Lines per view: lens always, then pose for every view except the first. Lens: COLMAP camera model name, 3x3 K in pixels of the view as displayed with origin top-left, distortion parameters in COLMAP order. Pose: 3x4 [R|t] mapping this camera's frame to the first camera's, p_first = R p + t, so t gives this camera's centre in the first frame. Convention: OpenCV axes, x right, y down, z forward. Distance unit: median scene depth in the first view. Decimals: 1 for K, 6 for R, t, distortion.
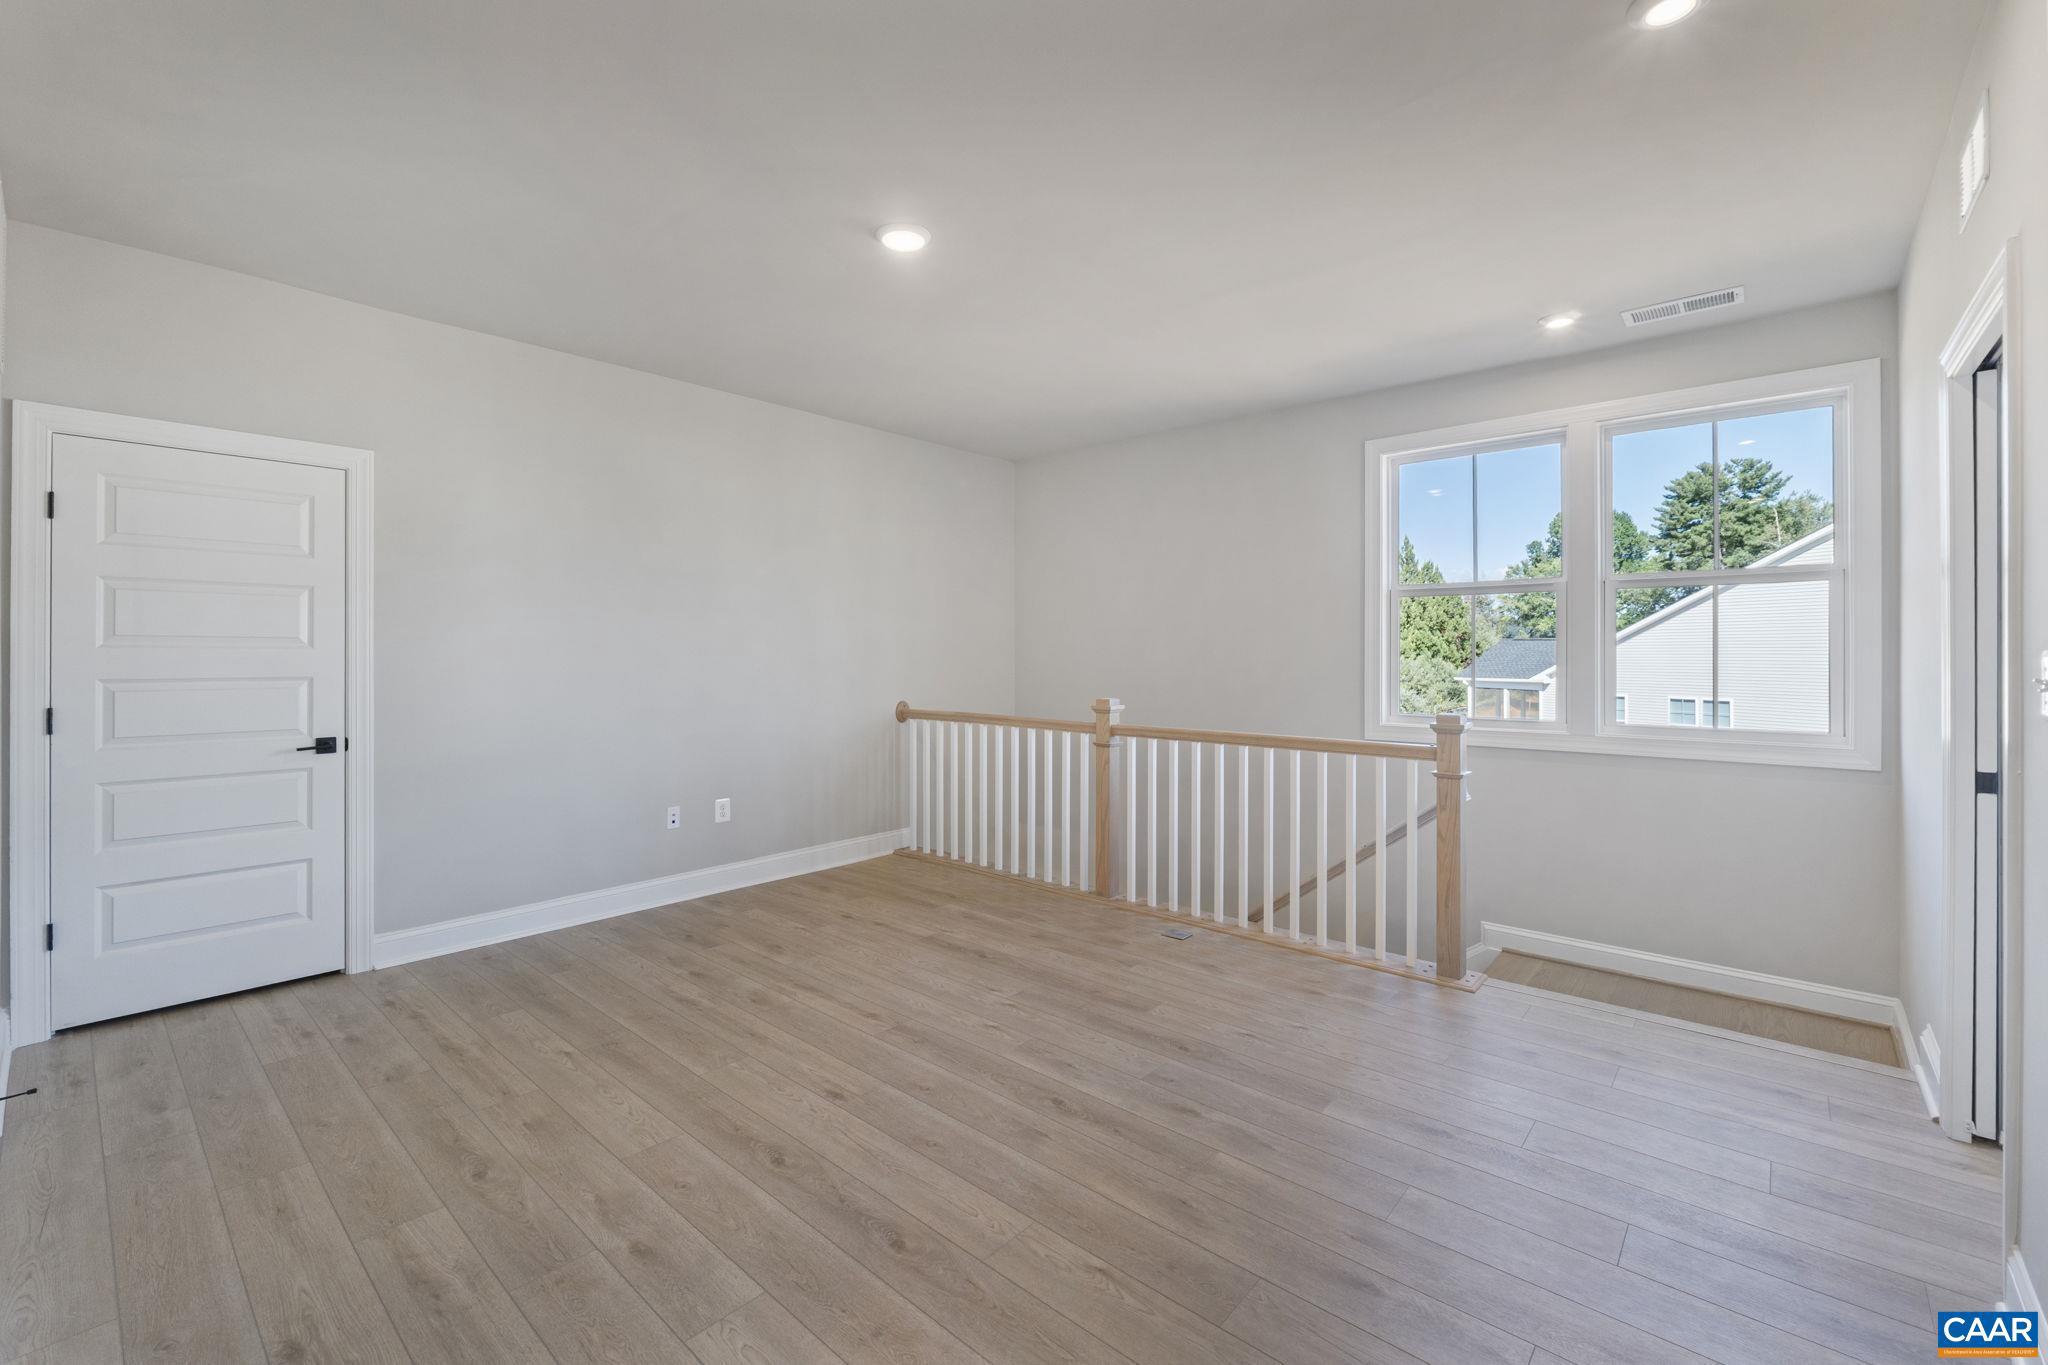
lens RADIAL K [[874.5, 0, 1019.3], [0, 874.5, 659.6], [0, 0, 1]] dist [-0.005276, -0.000518]
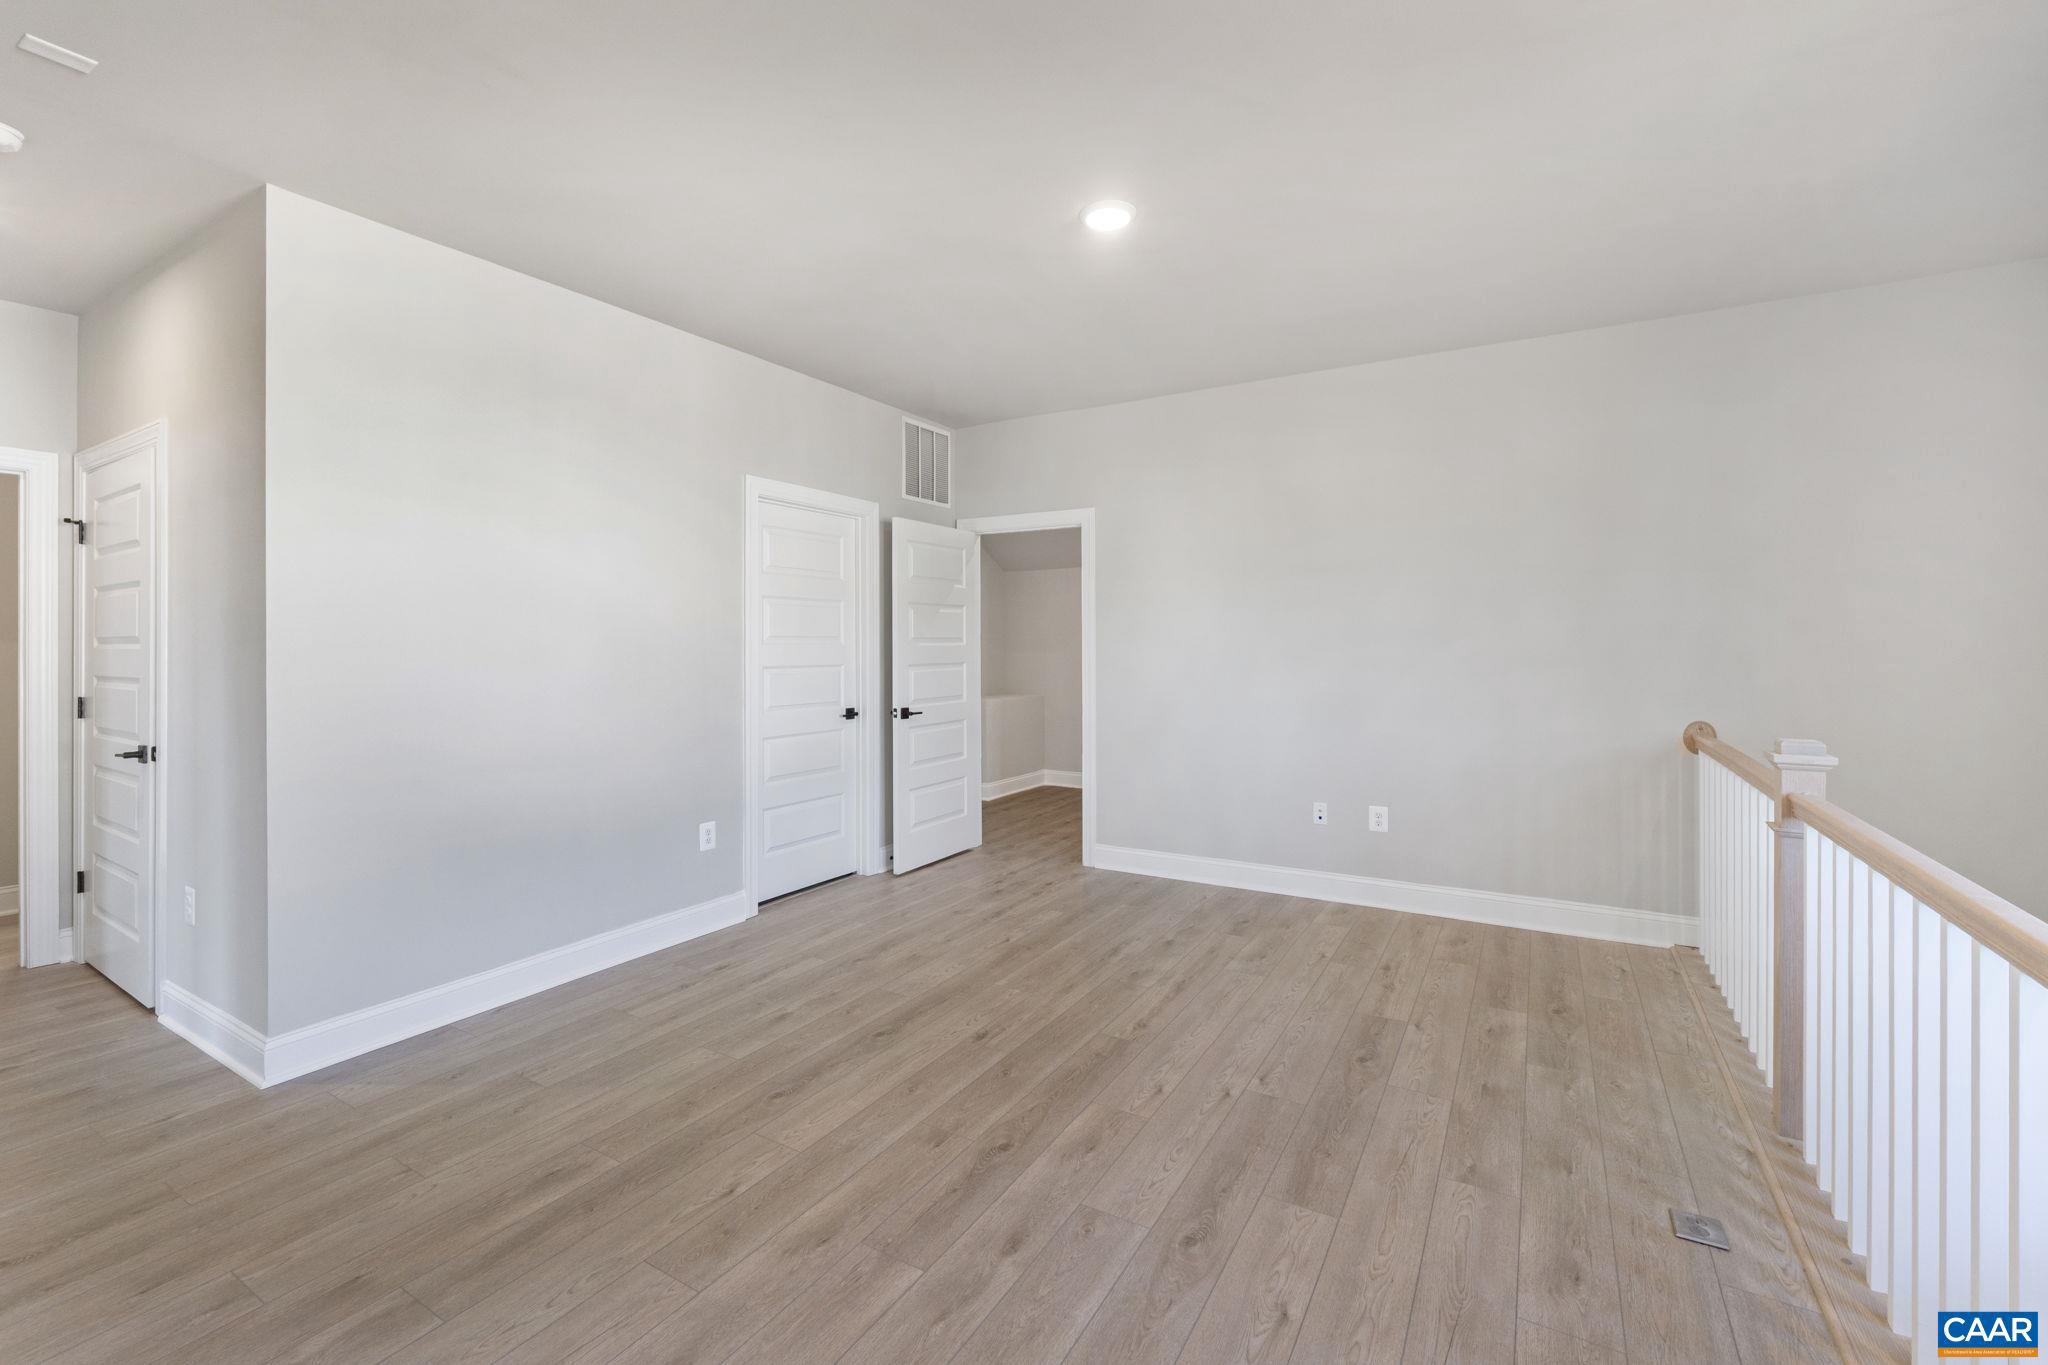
lens RADIAL K [[870.2, 0, 989.1], [0, 870.2, 652.8], [0, 0, 1]] dist [-0.003723, -0.000005]
pose [[0.164995, 0.005811, -0.986277, 0.741730], [-0.005456, 0.999973, 0.004979, -0.007064], [0.986279, 0.004559, 0.165022, 0.668926]]
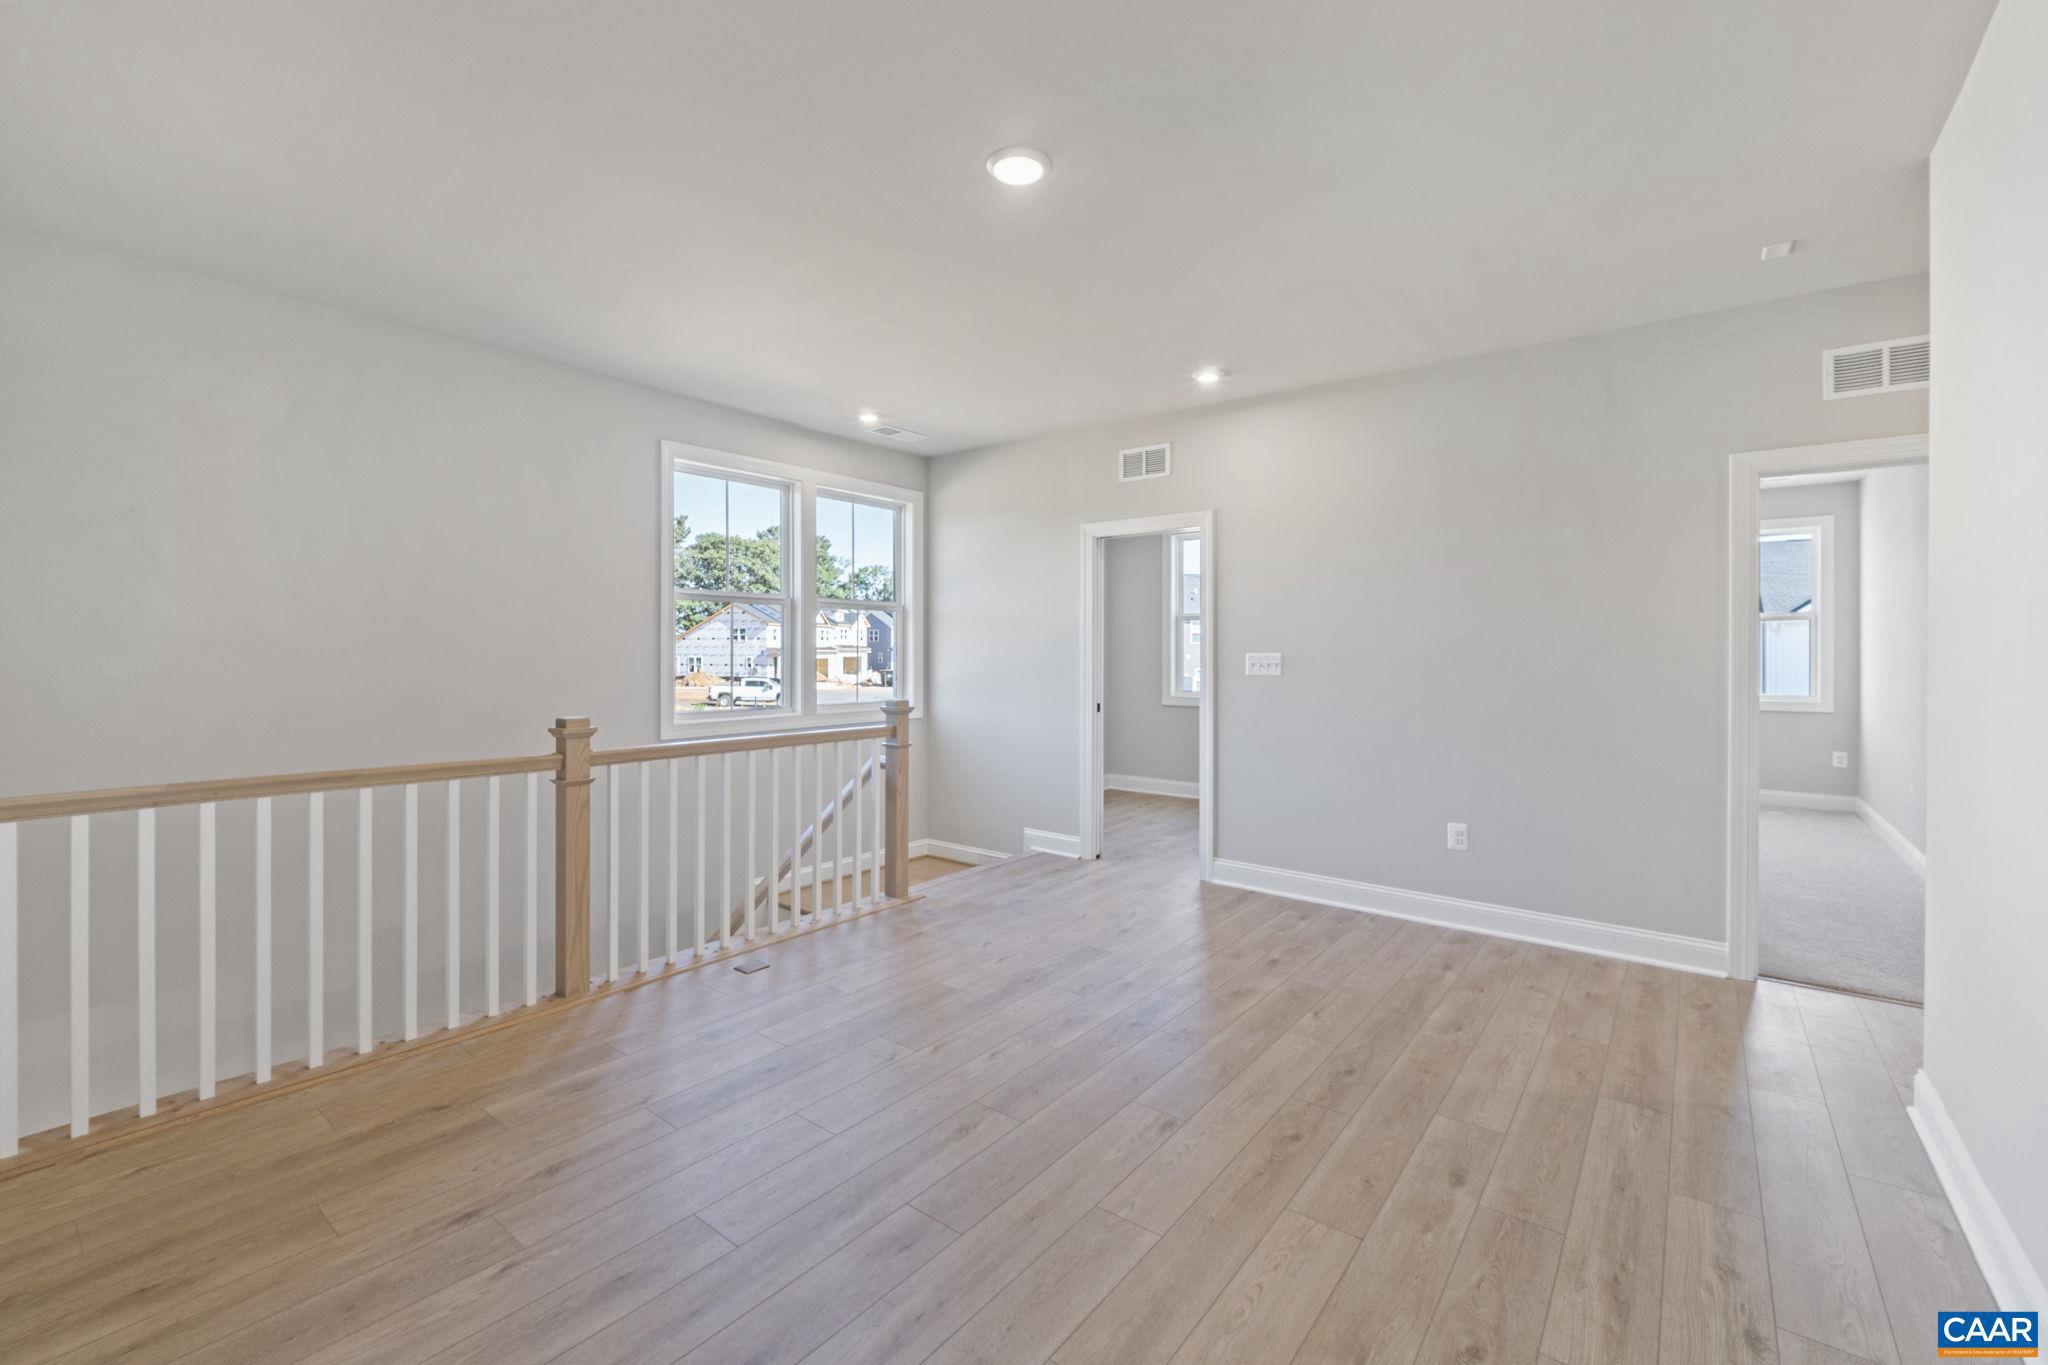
lens RADIAL K [[874.5, 0, 1019.3], [0, 874.5, 659.6], [0, 0, 1]] dist [-0.005276, -0.000518]
pose [[-0.072723, -0.009956, 0.997303, -0.922331], [0.003228, 0.999943, 0.010218, -0.010923], [-0.997347, 0.003962, -0.072686, 0.998752]]
